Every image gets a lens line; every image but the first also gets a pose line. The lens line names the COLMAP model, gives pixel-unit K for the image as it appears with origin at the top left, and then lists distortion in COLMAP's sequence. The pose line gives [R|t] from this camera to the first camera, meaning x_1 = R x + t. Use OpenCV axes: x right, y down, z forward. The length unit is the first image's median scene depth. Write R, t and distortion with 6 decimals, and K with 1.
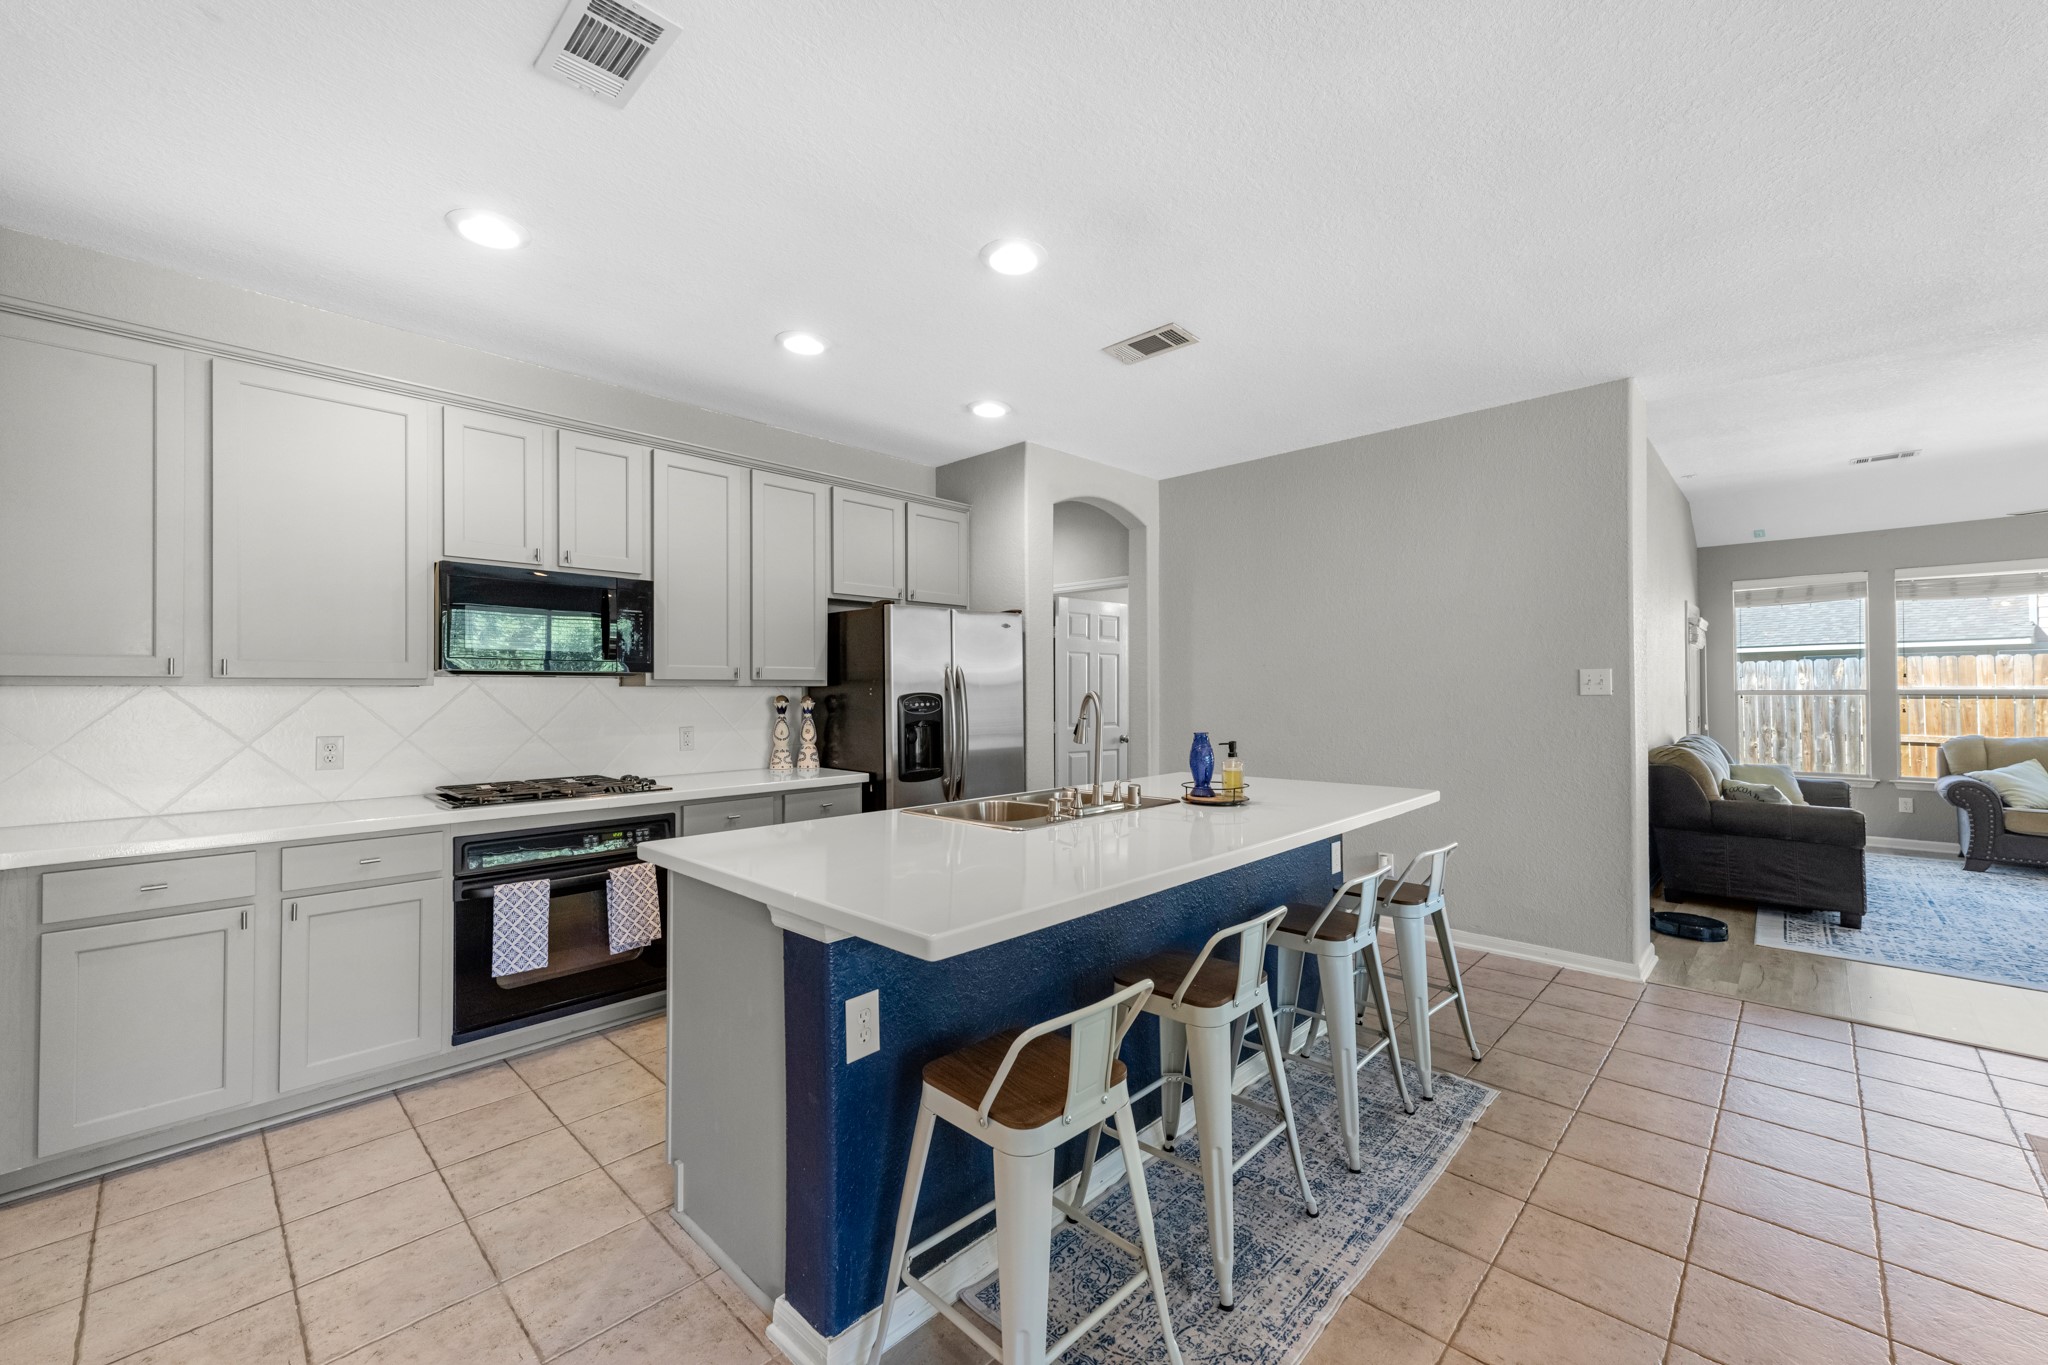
lens RADIAL K [[829.1, 0, 1021.9], [0, 829.1, 684.9], [0, 0, 1]] dist [0.003763, 0.001051]
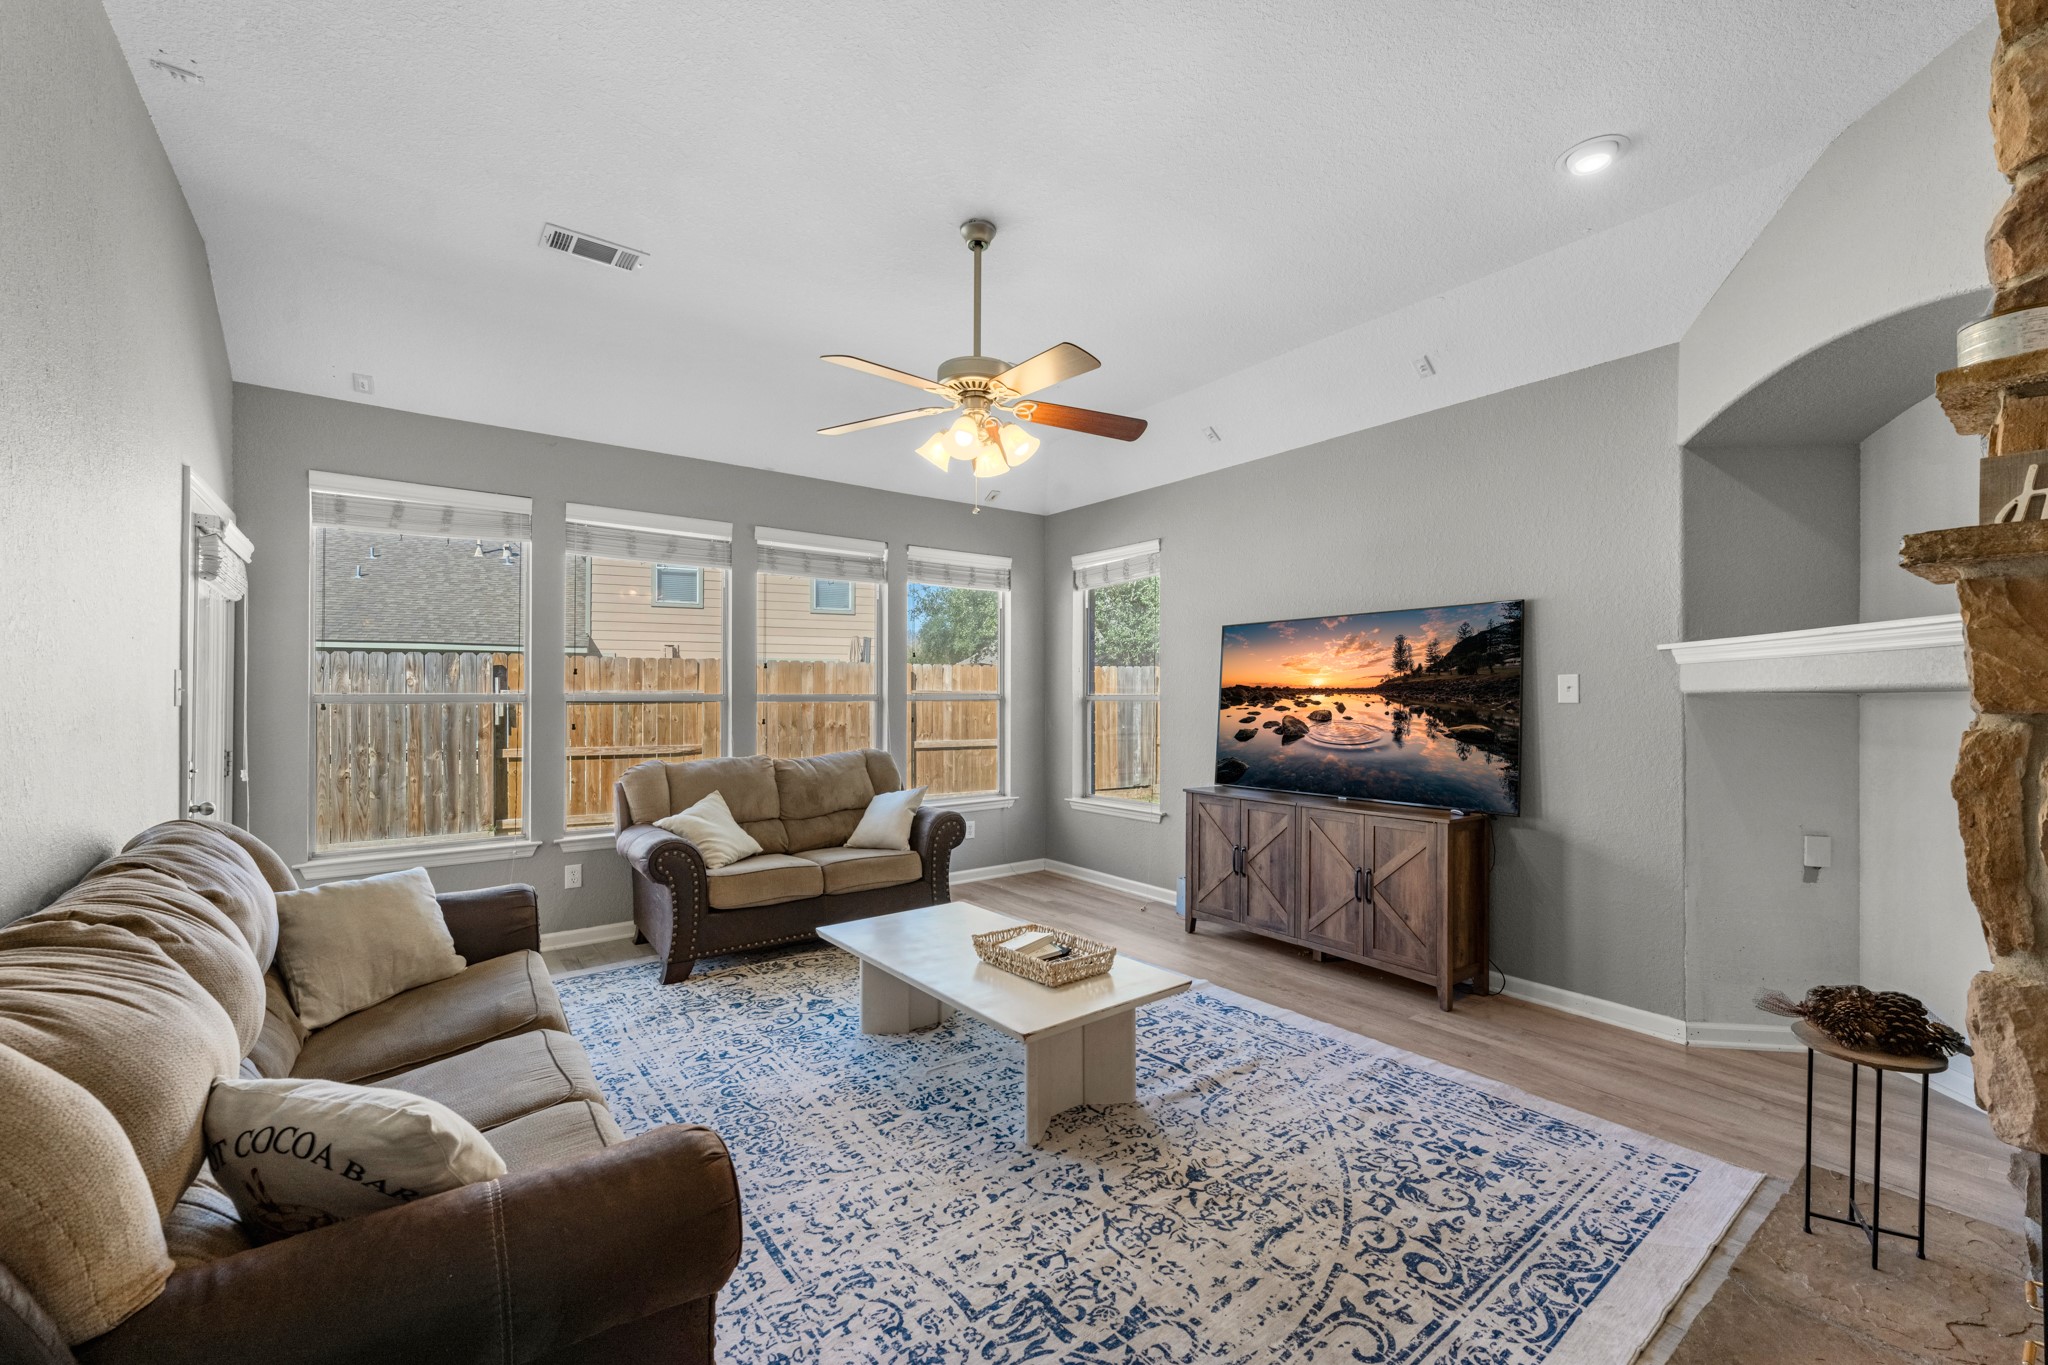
lens RADIAL K [[829.1, 0, 1017.9], [0, 829.1, 685.4], [0, 0, 1]] dist [0.003763, 0.001051]
pose [[0.167920, 0.013627, 0.985706, 0.490835], [-0.009403, 0.999881, -0.012221, 0.003772], [-0.985756, -0.007217, 0.168028, 0.559750]]
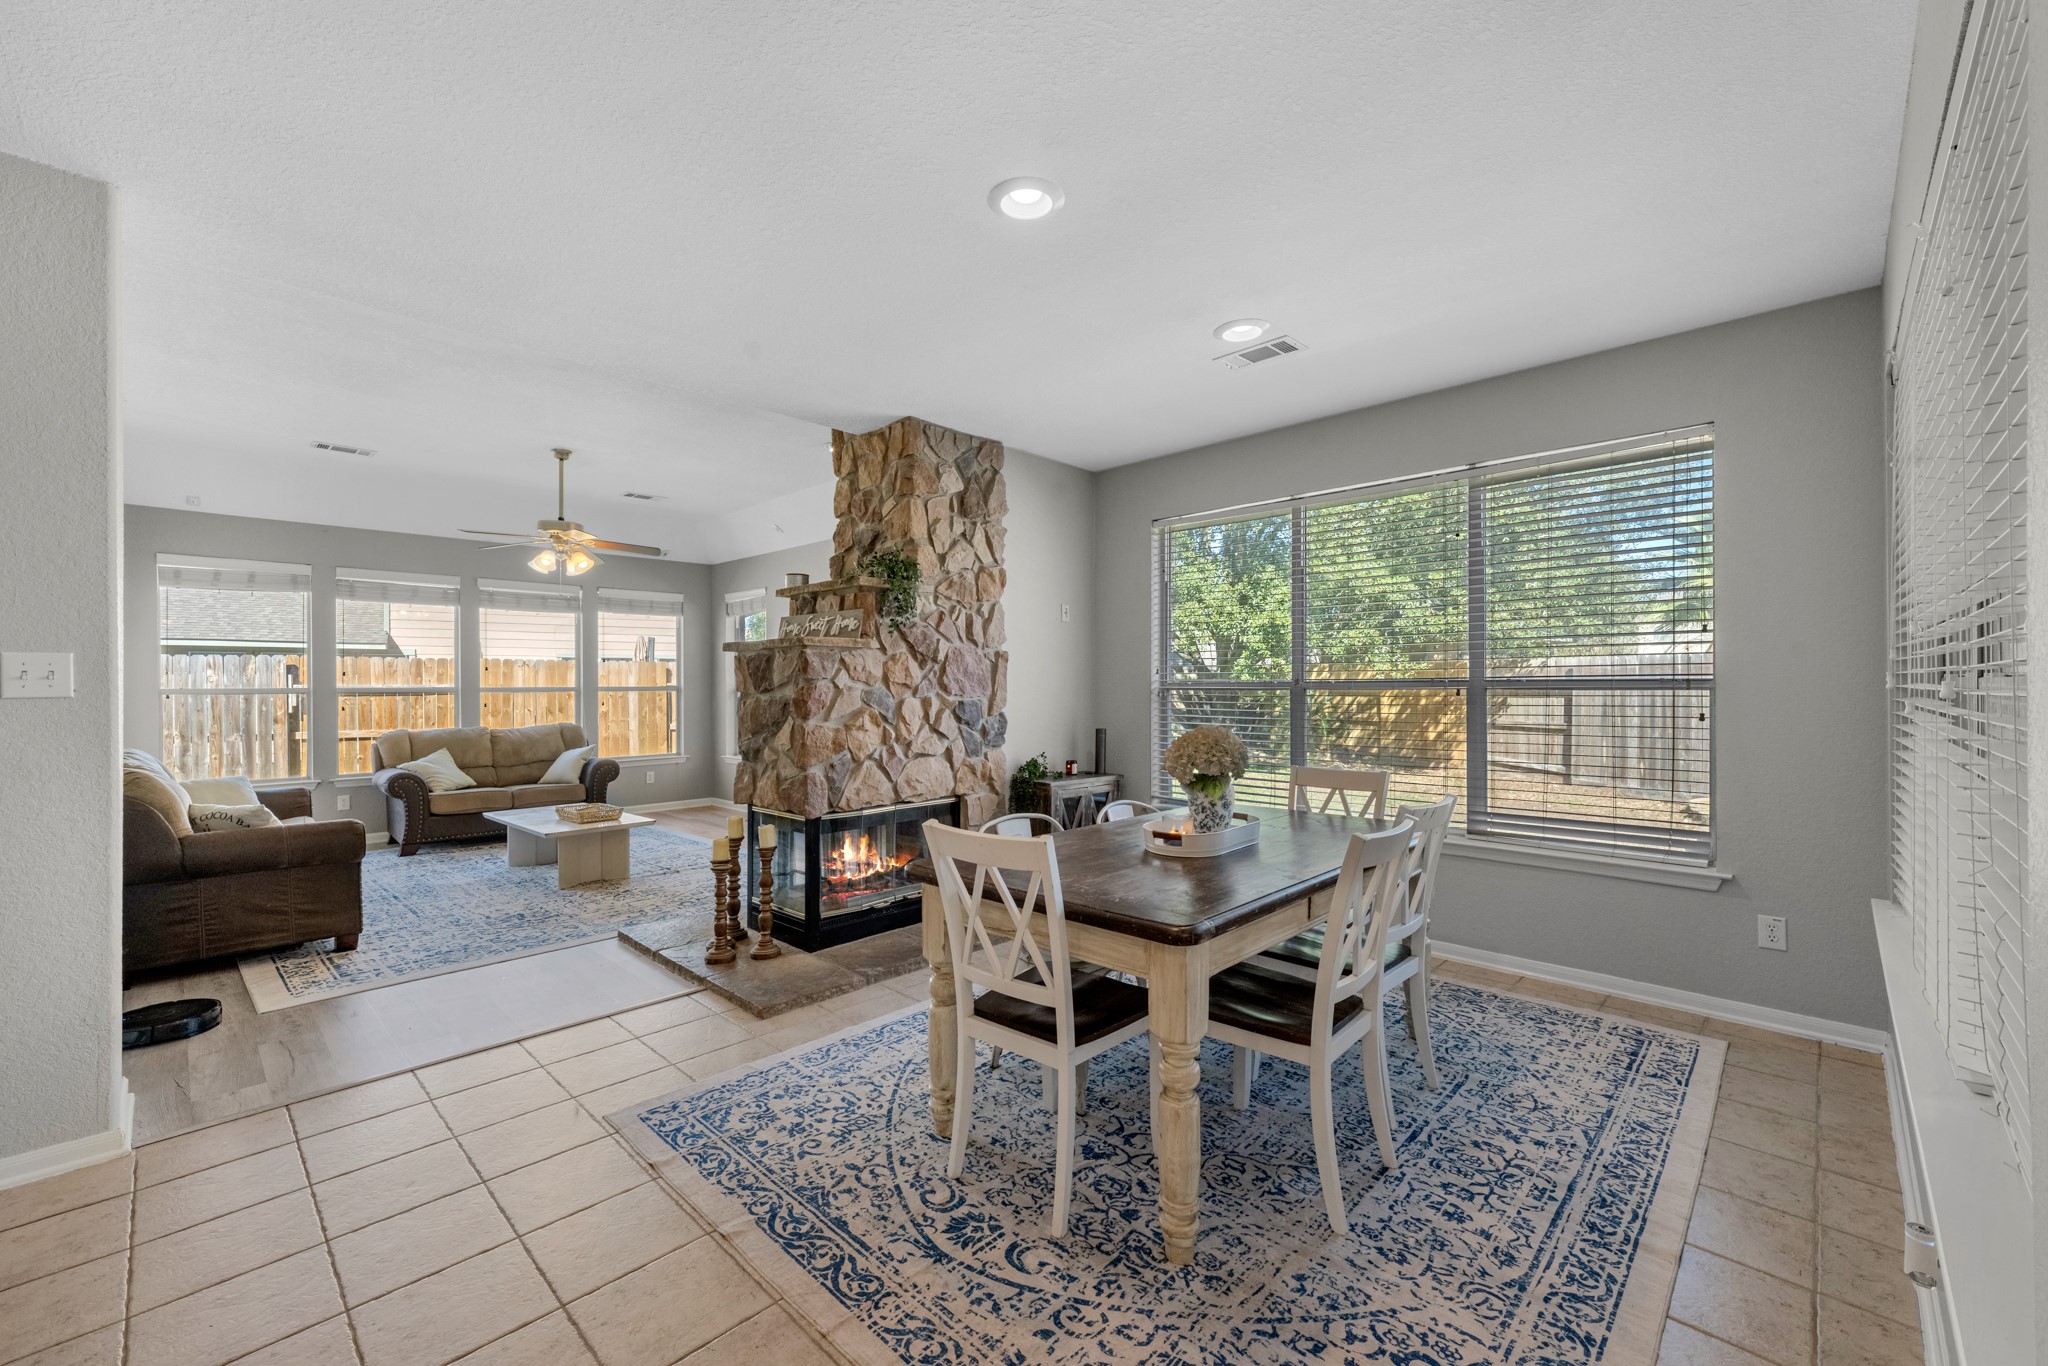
lens RADIAL K [[829.1, 0, 1023.4], [0, 829.1, 681.3], [0, 0, 1]] dist [0.003763, 0.001051]
pose [[0.009042, 0.005845, 0.999942, 0.062331], [-0.003623, 0.999977, -0.005812, 0.000604], [-0.999953, -0.003570, 0.009063, 0.170220]]
